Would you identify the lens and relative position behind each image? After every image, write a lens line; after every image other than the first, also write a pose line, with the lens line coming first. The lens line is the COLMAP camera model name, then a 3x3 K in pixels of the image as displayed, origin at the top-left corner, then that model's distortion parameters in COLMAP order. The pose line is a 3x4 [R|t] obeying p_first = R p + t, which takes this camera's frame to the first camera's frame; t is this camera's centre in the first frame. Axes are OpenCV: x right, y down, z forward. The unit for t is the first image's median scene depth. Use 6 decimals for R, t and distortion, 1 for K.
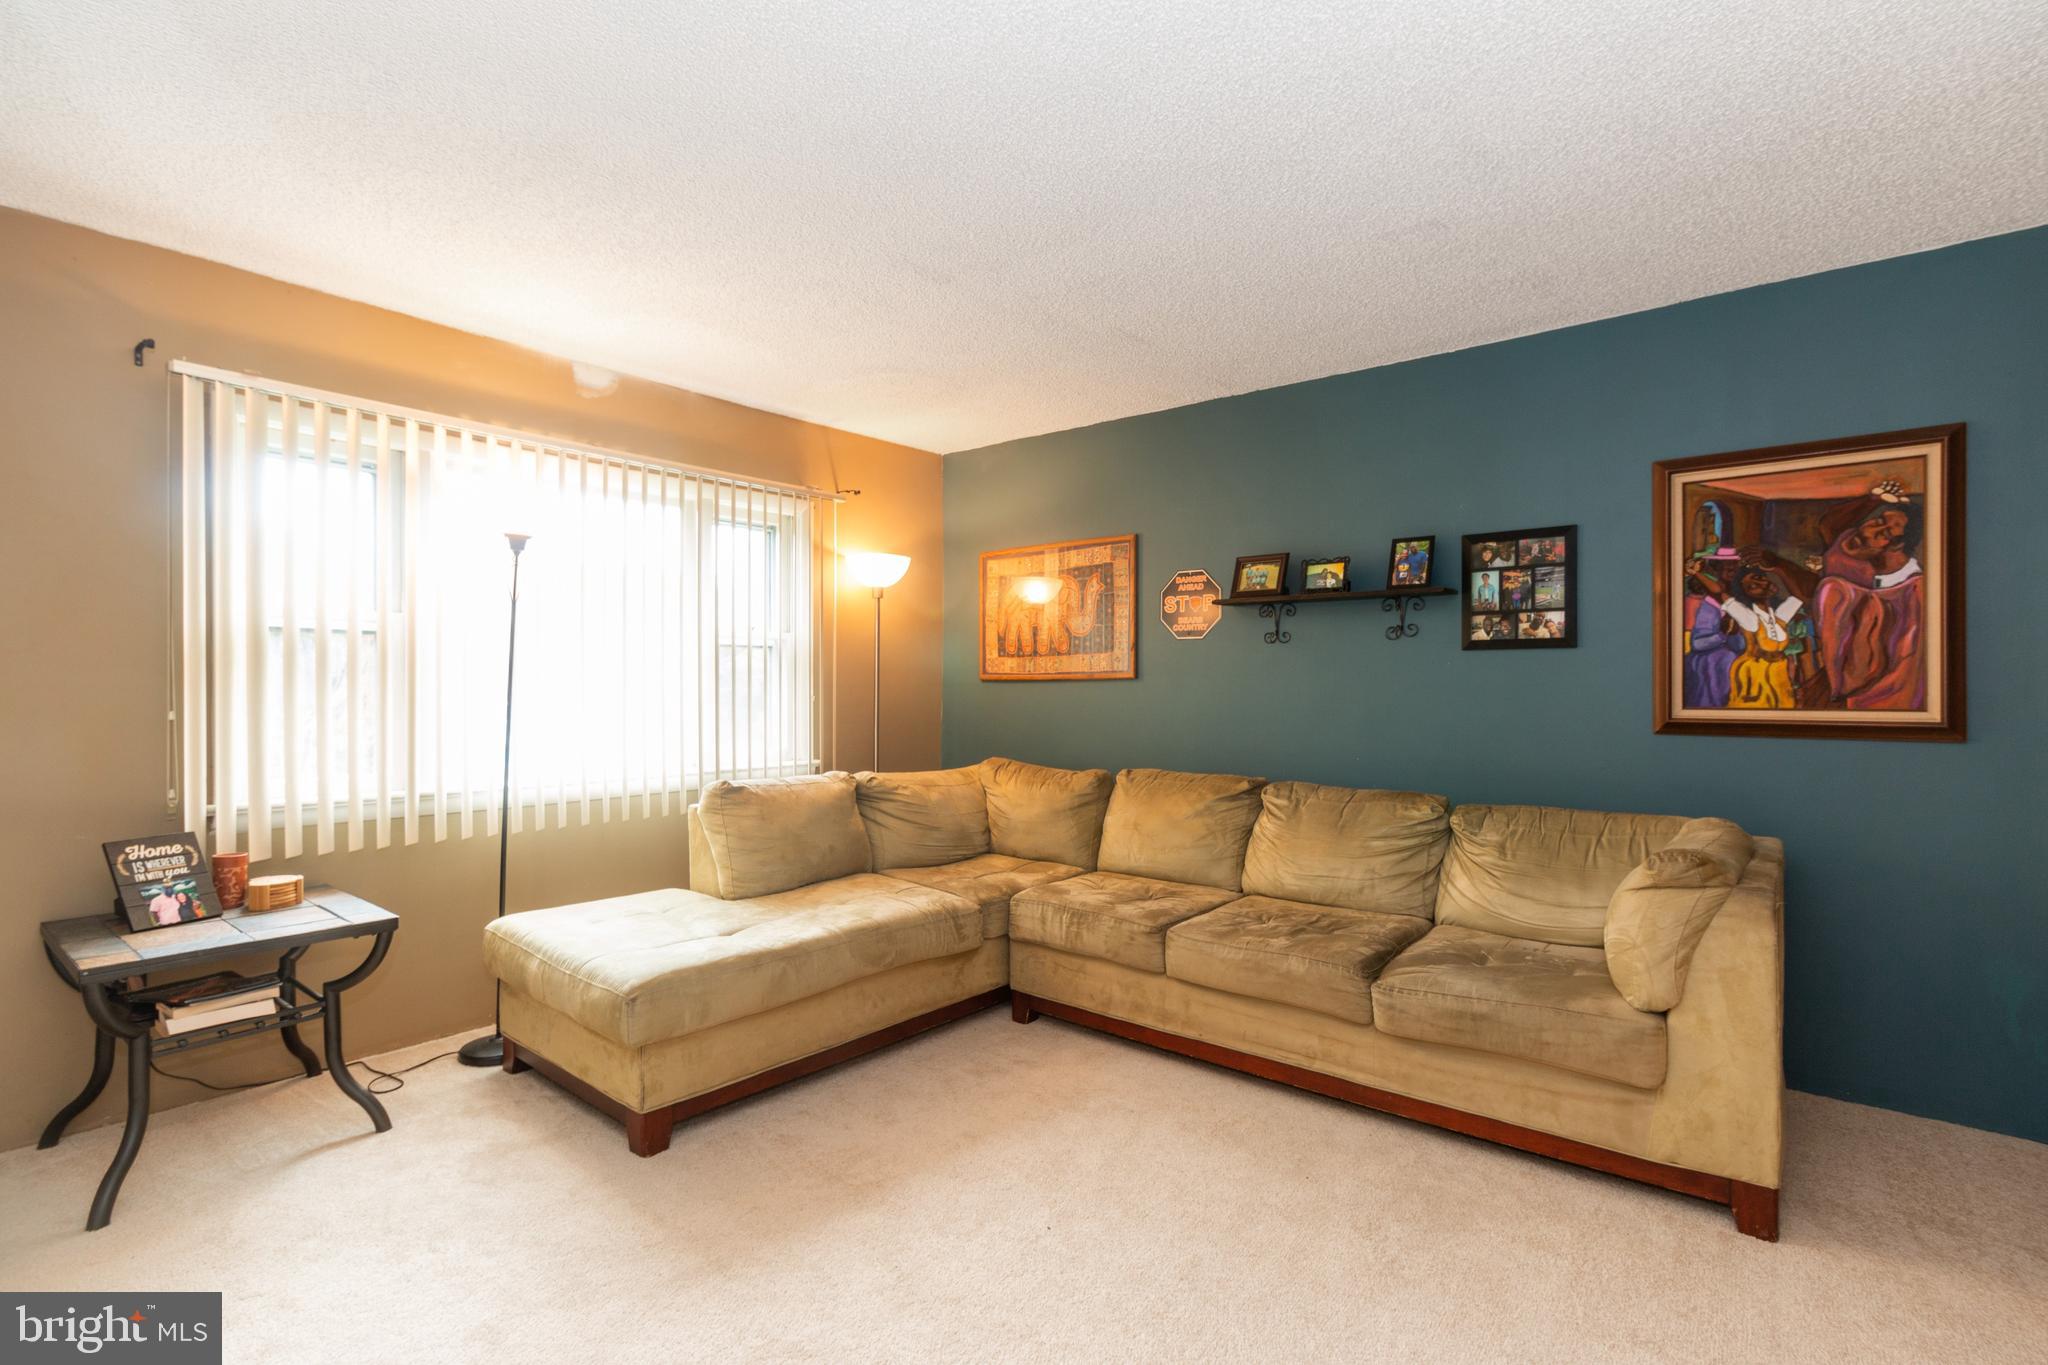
lens RADIAL K [[965.9, 0, 1024.0], [0, 965.9, 682.5], [0, 0, 1]] dist [0.001921, 0.000359]
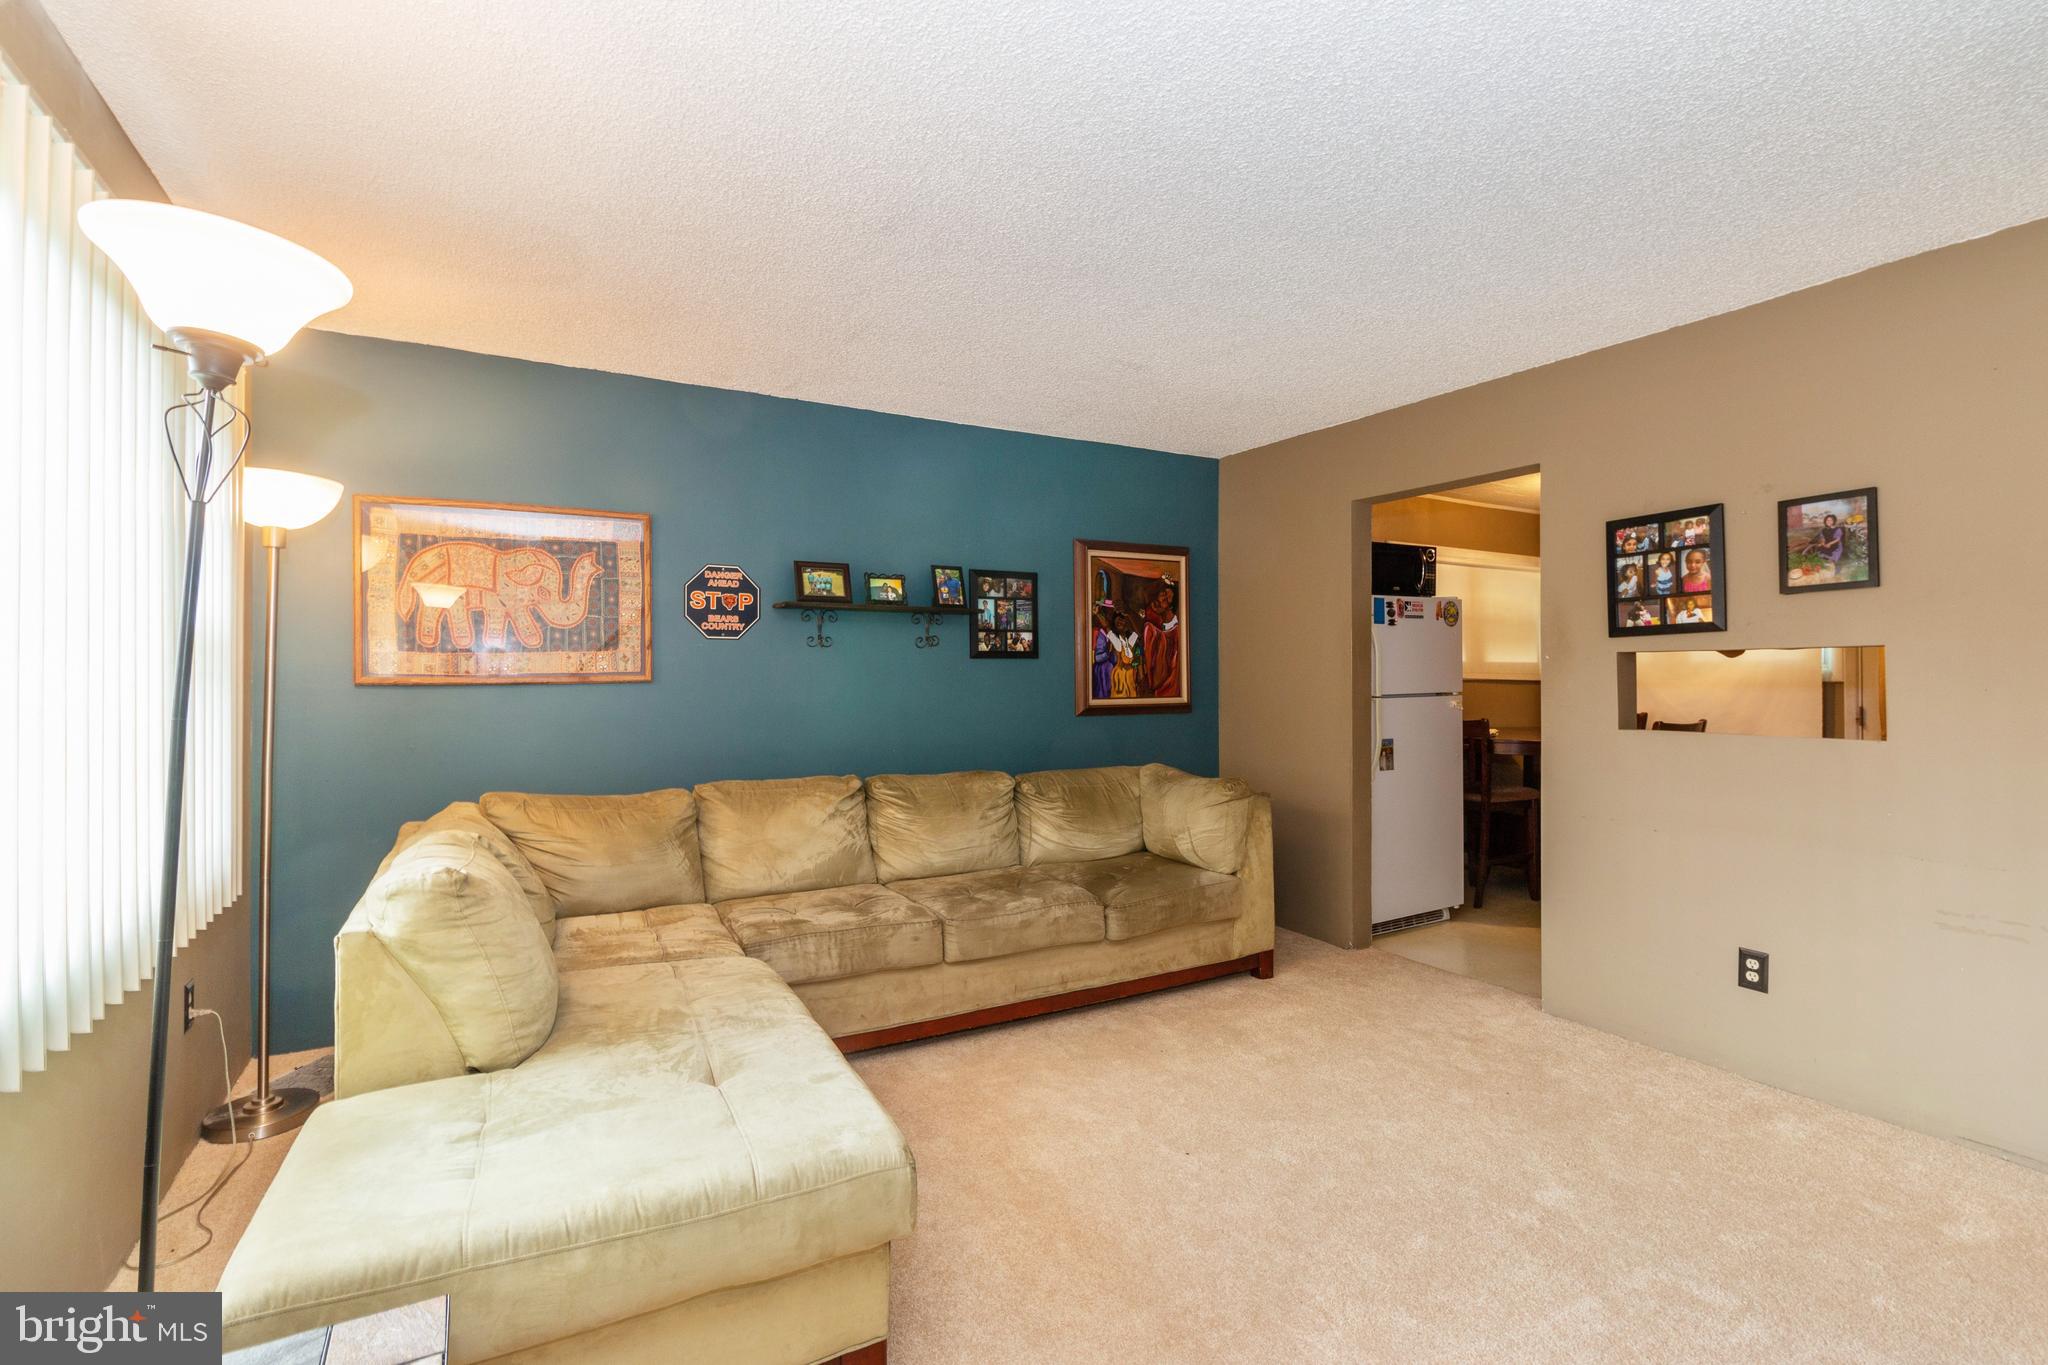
lens RADIAL K [[954.4, 0, 1015.6], [0, 954.4, 675.4], [0, 0, 1]] dist [-0.000464, 0.000050]
pose [[0.358120, -0.000228, 0.933676, -0.736910], [0.004320, 0.999990, -0.001413, -0.008955], [-0.933666, 0.004539, 0.358117, 0.507935]]
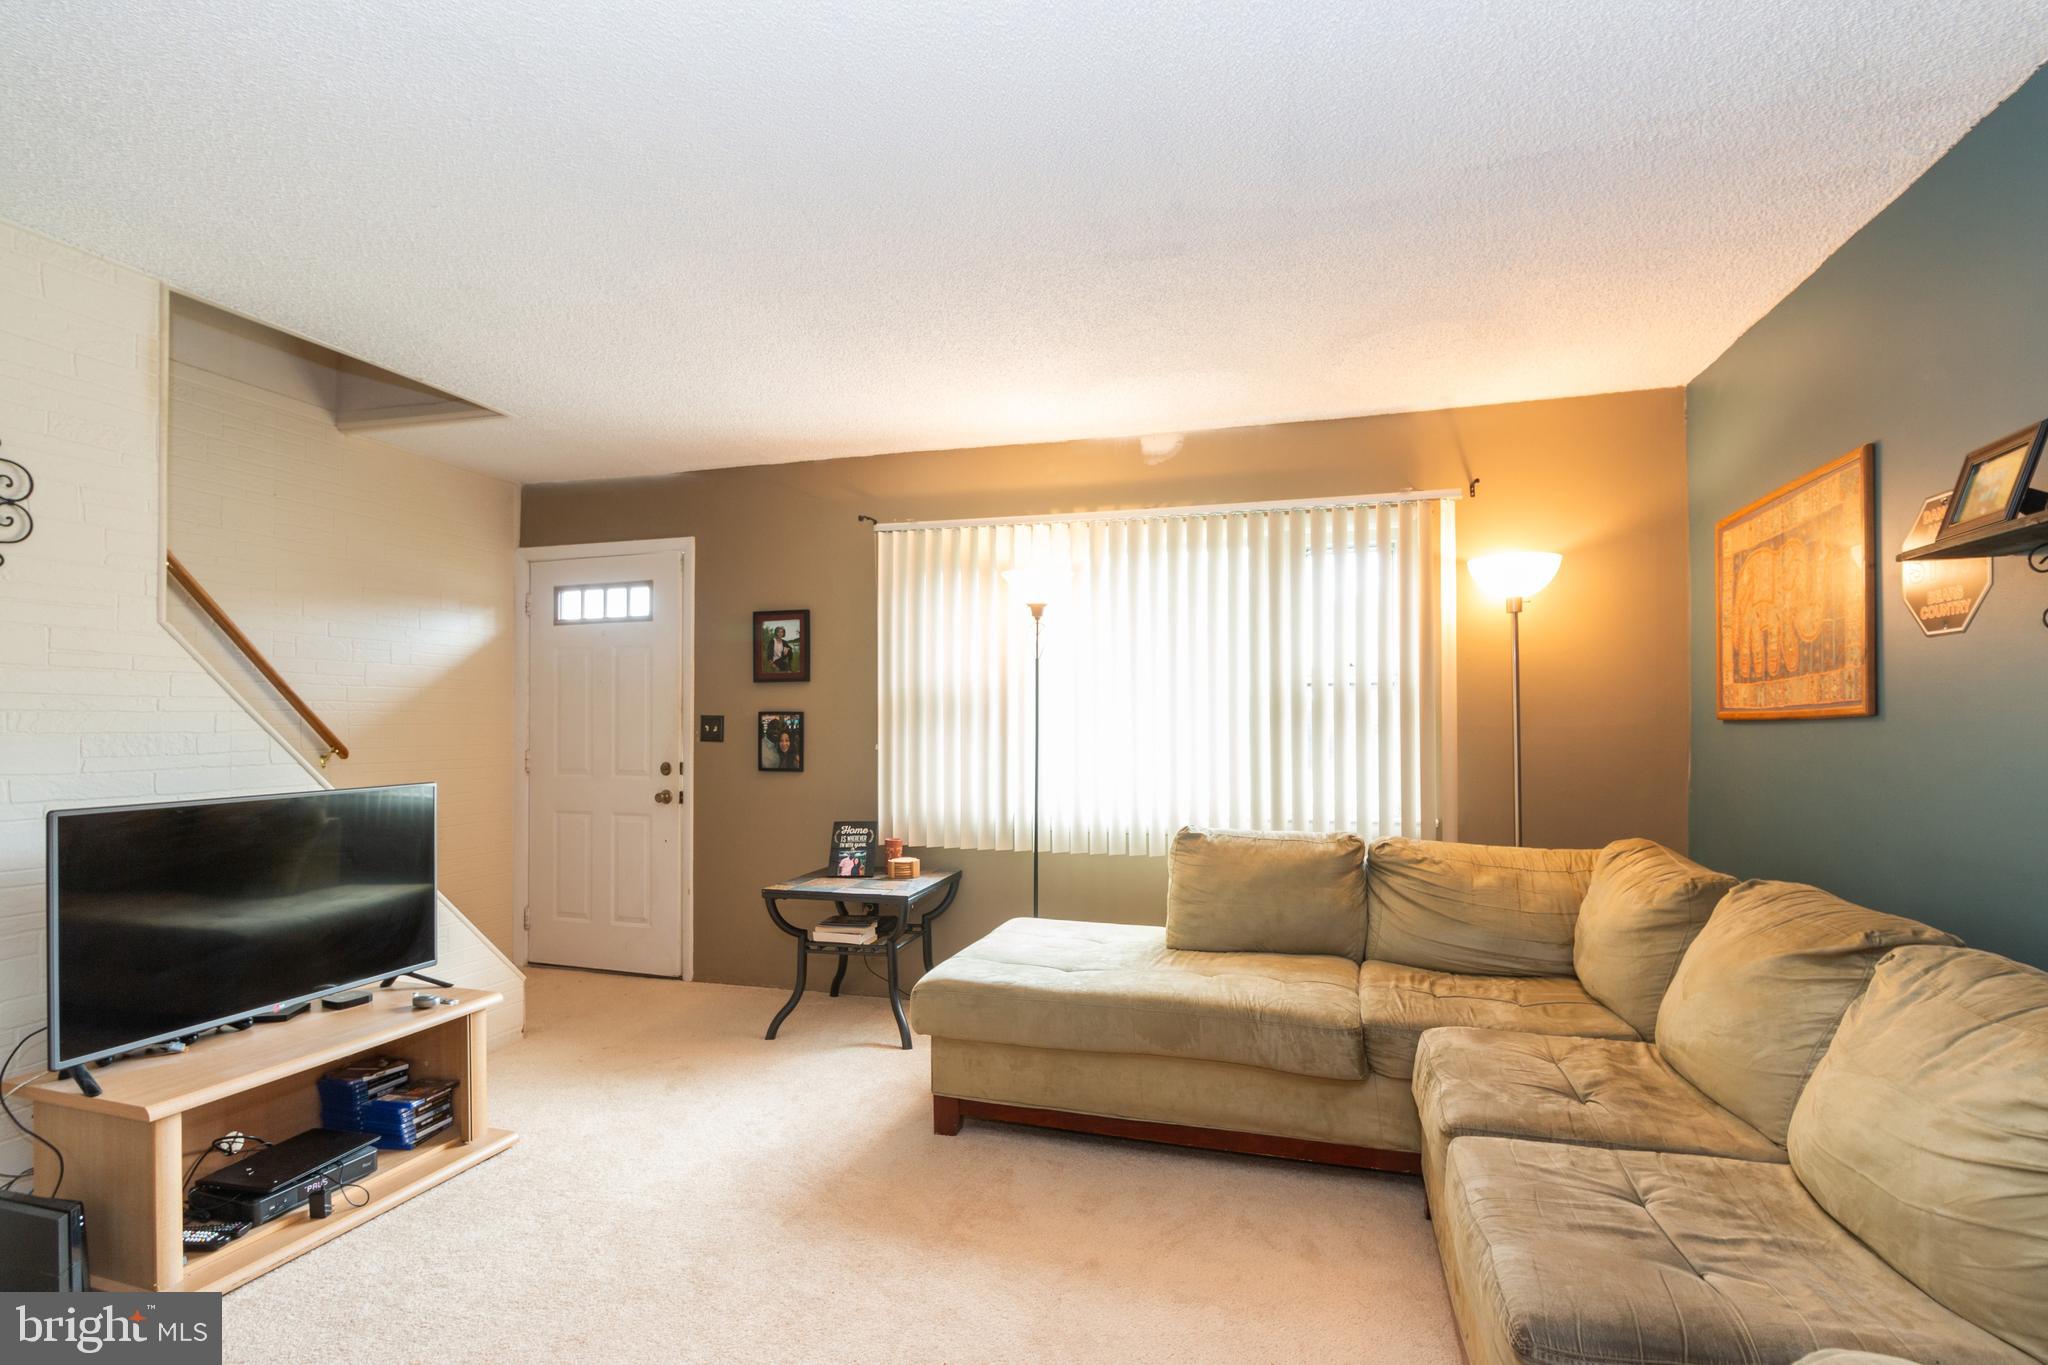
lens RADIAL K [[983.7, 0, 1025.7], [0, 983.7, 713.8], [0, 0, 1]] dist [-0.001110, -0.000357]
pose [[0.393303, -0.013155, -0.919315, 0.558352], [0.002662, 0.999910, -0.013170, 0.001080], [0.919405, 0.002733, 0.393303, 0.471841]]
